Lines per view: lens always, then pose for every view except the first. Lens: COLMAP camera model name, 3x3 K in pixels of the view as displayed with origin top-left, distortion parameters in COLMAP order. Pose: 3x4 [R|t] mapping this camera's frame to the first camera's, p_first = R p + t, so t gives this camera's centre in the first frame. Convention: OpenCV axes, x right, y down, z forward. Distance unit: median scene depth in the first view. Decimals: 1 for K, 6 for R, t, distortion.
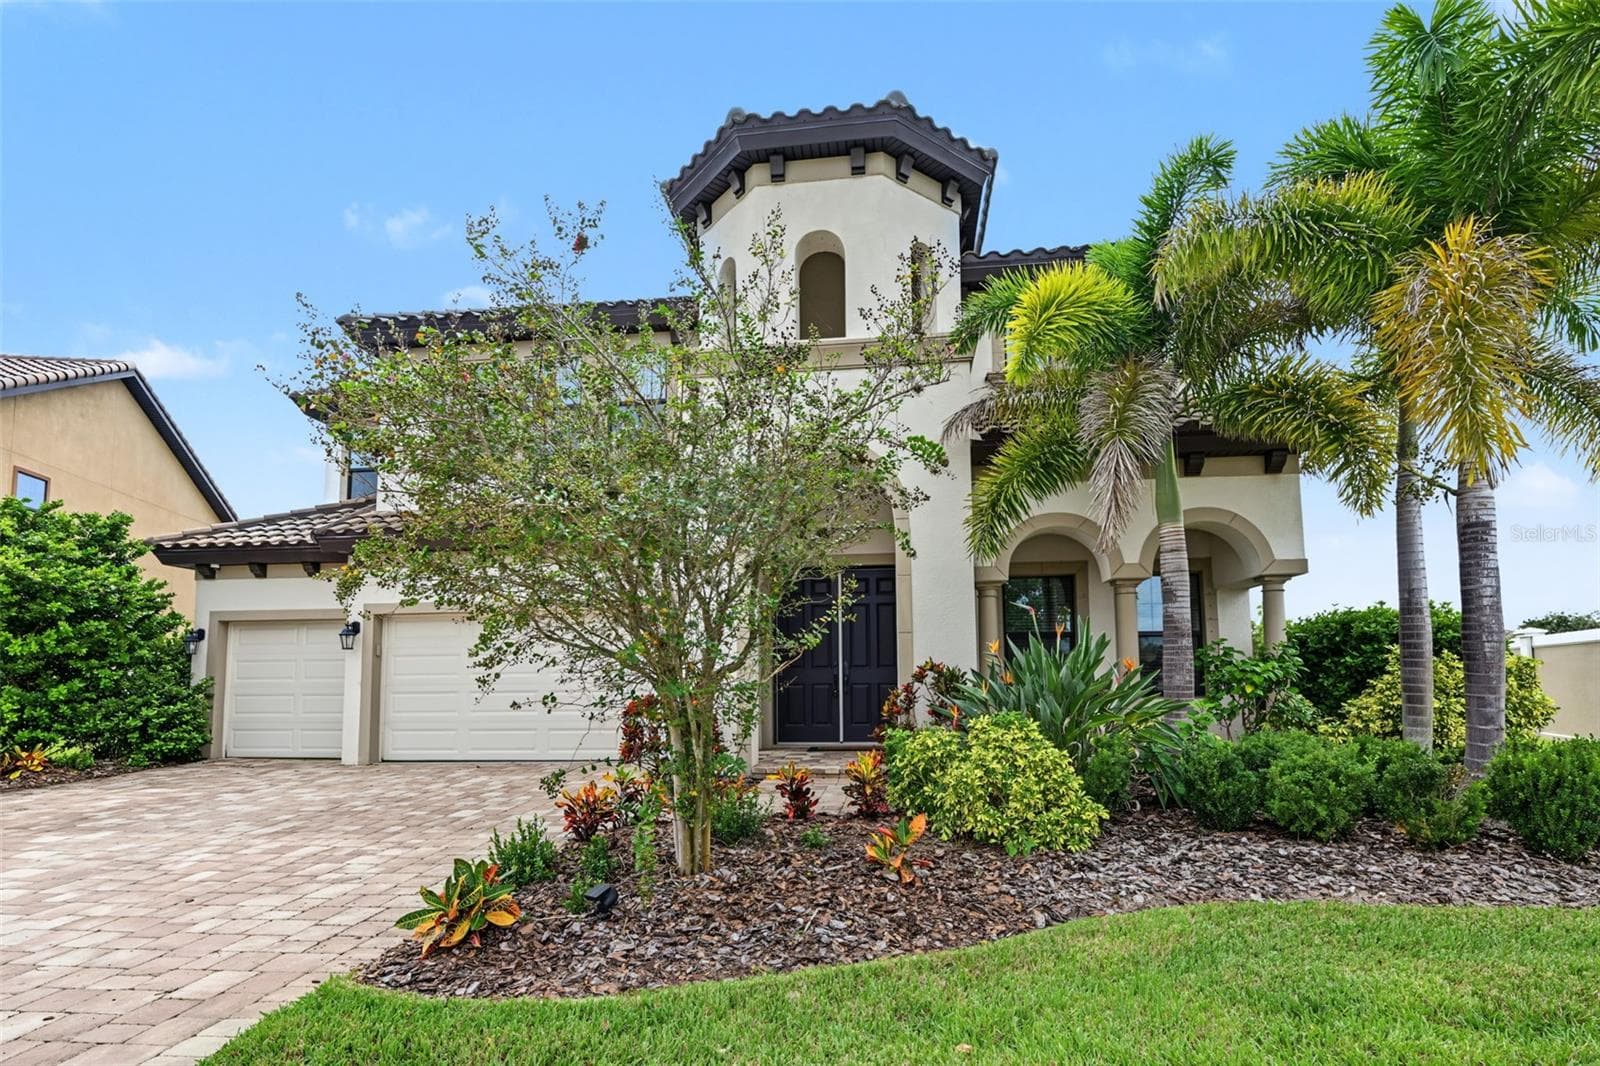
lens RADIAL K [[797.6, 0, 826.6], [0, 797.6, 615.1], [0, 0, 1]] dist [-0.000914, 0.001439]
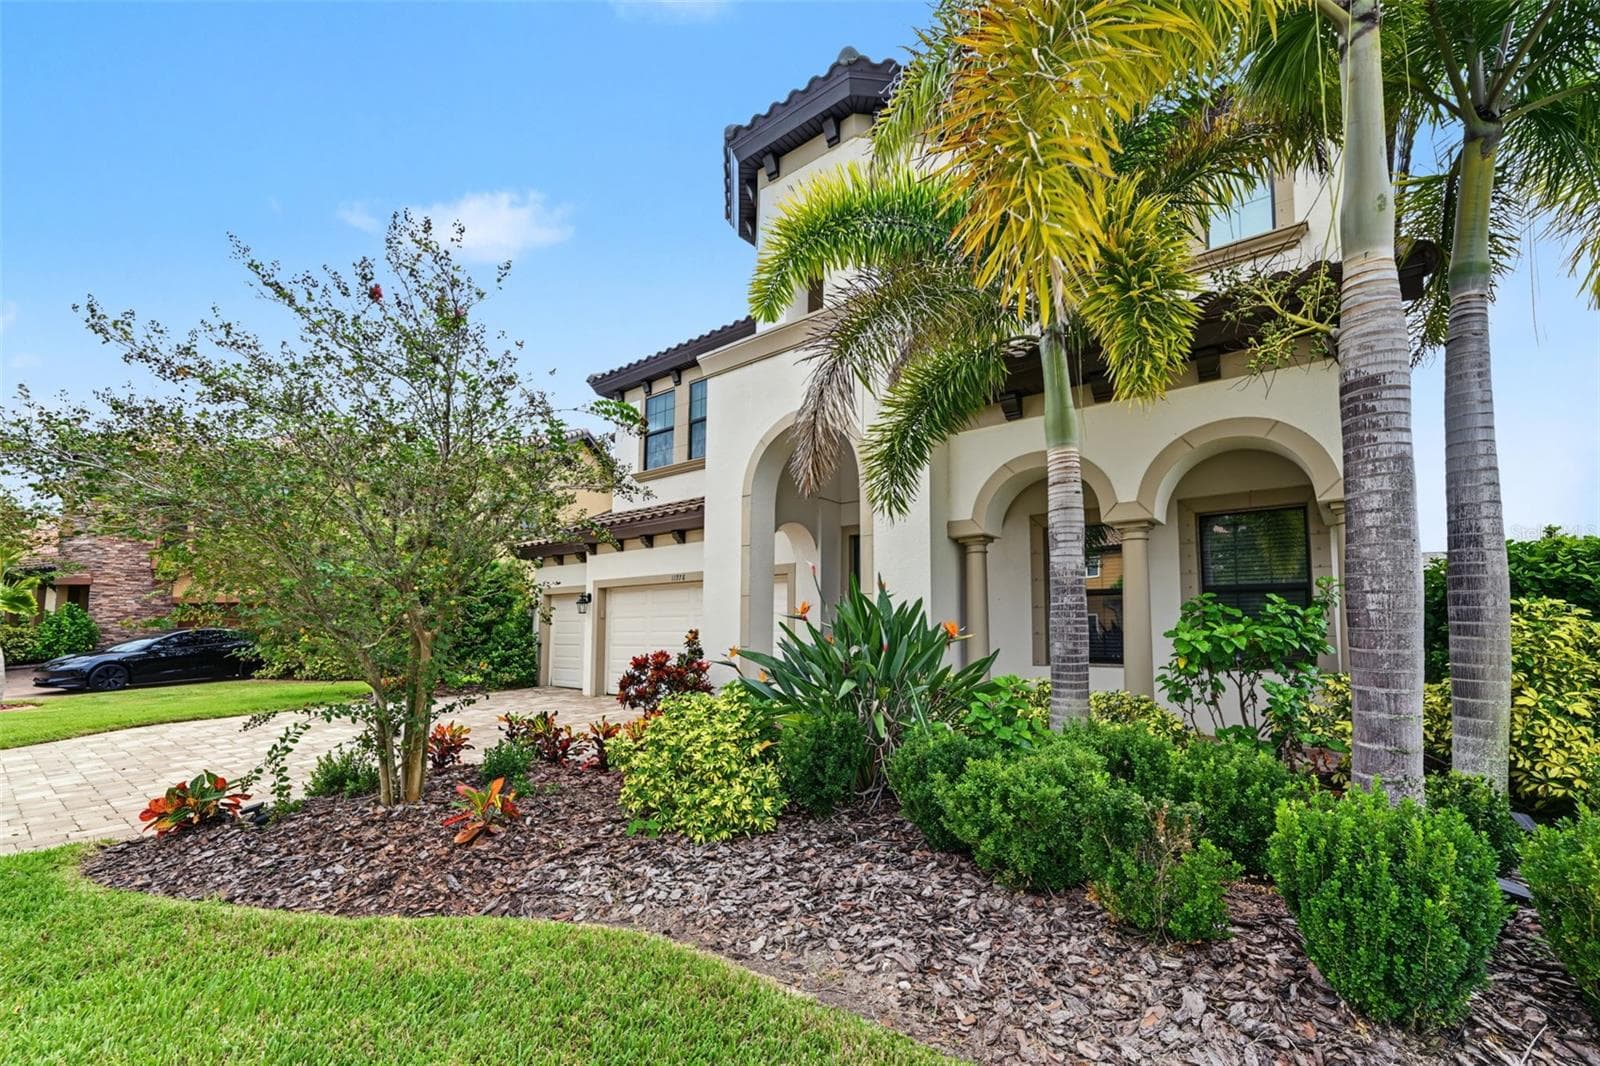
lens RADIAL K [[679.2, 0, 804.1], [0, 679.2, 584.1], [0, 0, 1]] dist [-0.000429, -0.000461]
pose [[0.847773, -0.028477, -0.529594, 0.452632], [0.031052, 0.999510, -0.004037, 0.010599], [0.529450, -0.013023, 0.848241, 0.237312]]
